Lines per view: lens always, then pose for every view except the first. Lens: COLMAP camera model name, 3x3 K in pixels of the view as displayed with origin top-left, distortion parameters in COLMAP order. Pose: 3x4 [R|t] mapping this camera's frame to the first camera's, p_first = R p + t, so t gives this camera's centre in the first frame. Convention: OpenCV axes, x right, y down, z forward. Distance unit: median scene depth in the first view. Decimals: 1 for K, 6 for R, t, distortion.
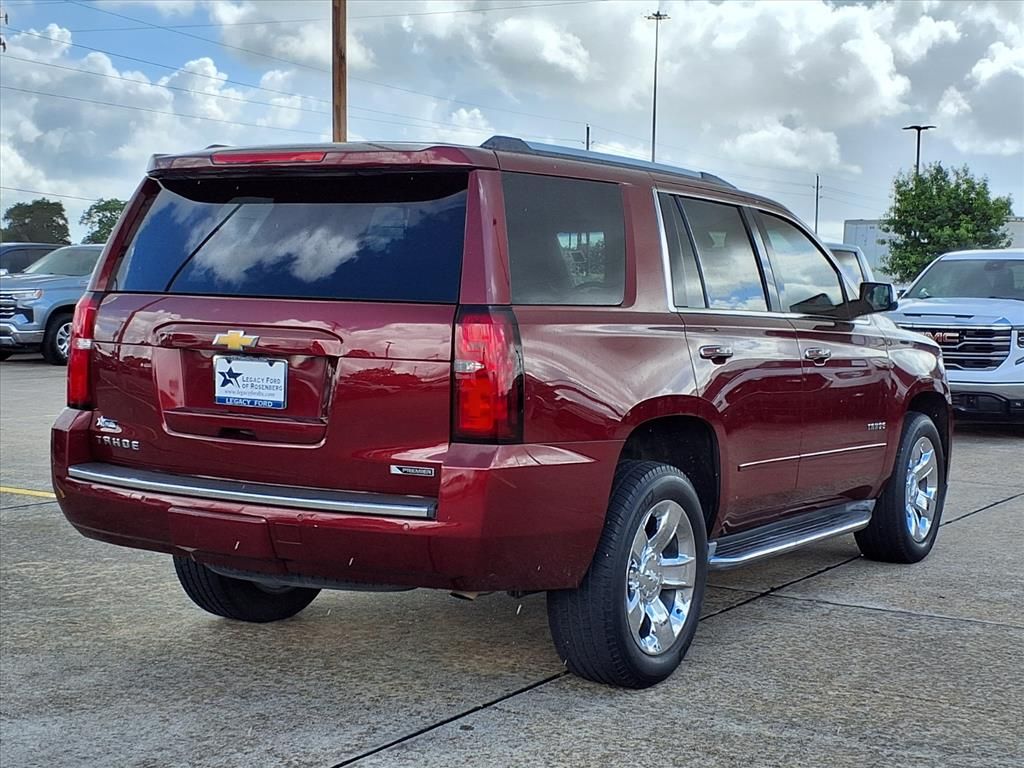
lens RADIAL K [[1488.7, 0, 548.4], [0, 1488.7, 387.4], [0, 0, 1]] dist [0.254144, -0.860170]
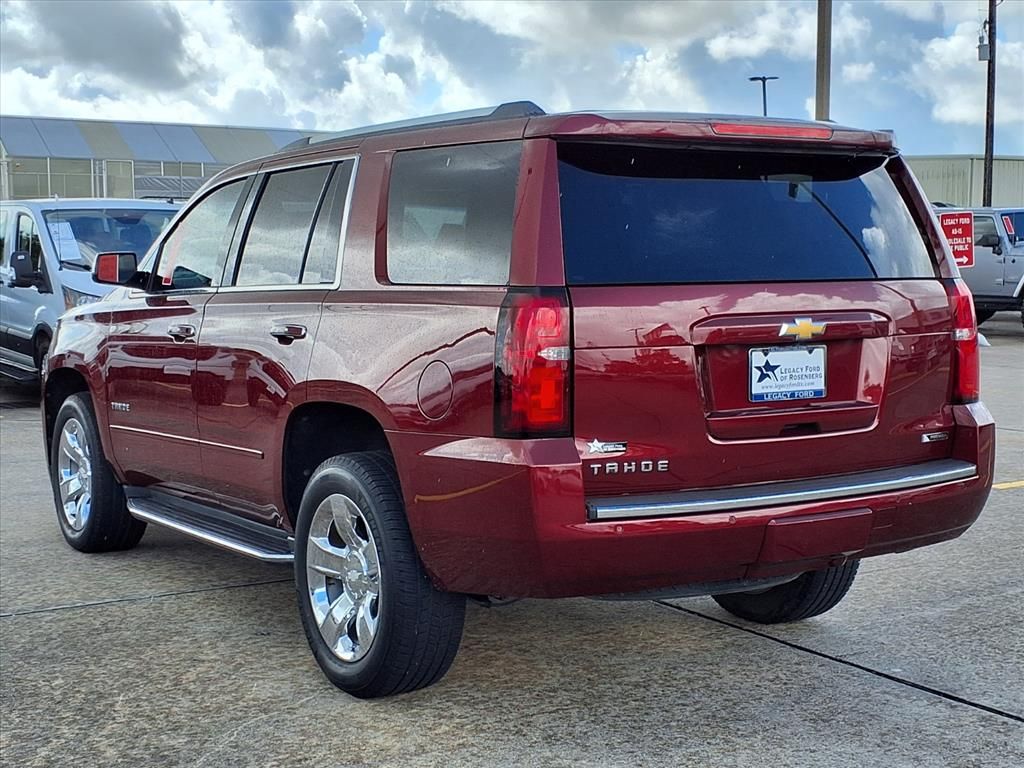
lens RADIAL K [[1488.7, 0, 548.4], [0, 1488.7, 387.4], [0, 0, 1]] dist [0.254144, -0.860170]
pose [[0.427001, -0.101189, 0.898572, -1.025564], [0.076925, 0.994182, 0.075401, -0.071390], [-0.900973, 0.036927, 0.432301, 0.683232]]
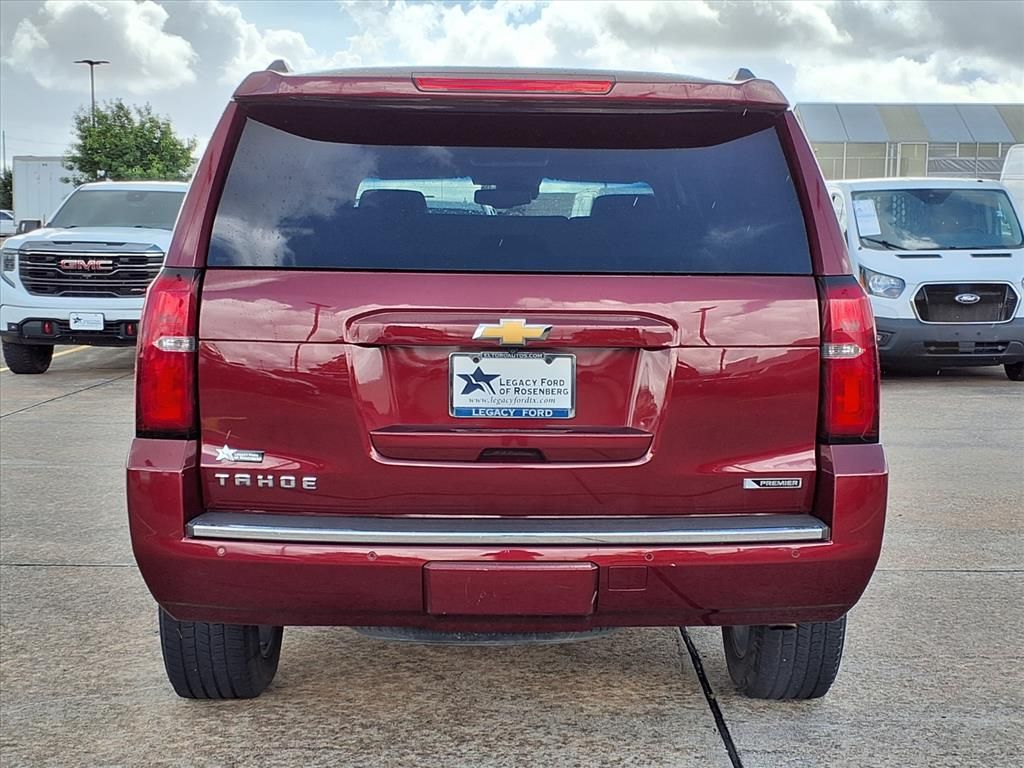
lens RADIAL K [[1488.7, 0, 548.4], [0, 1488.7, 387.4], [0, 0, 1]] dist [0.254144, -0.860170]
pose [[0.837453, -0.065477, 0.542573, -0.551026], [0.043812, 0.997645, 0.052772, -0.038716], [-0.544750, -0.020423, 0.838349, 0.337123]]
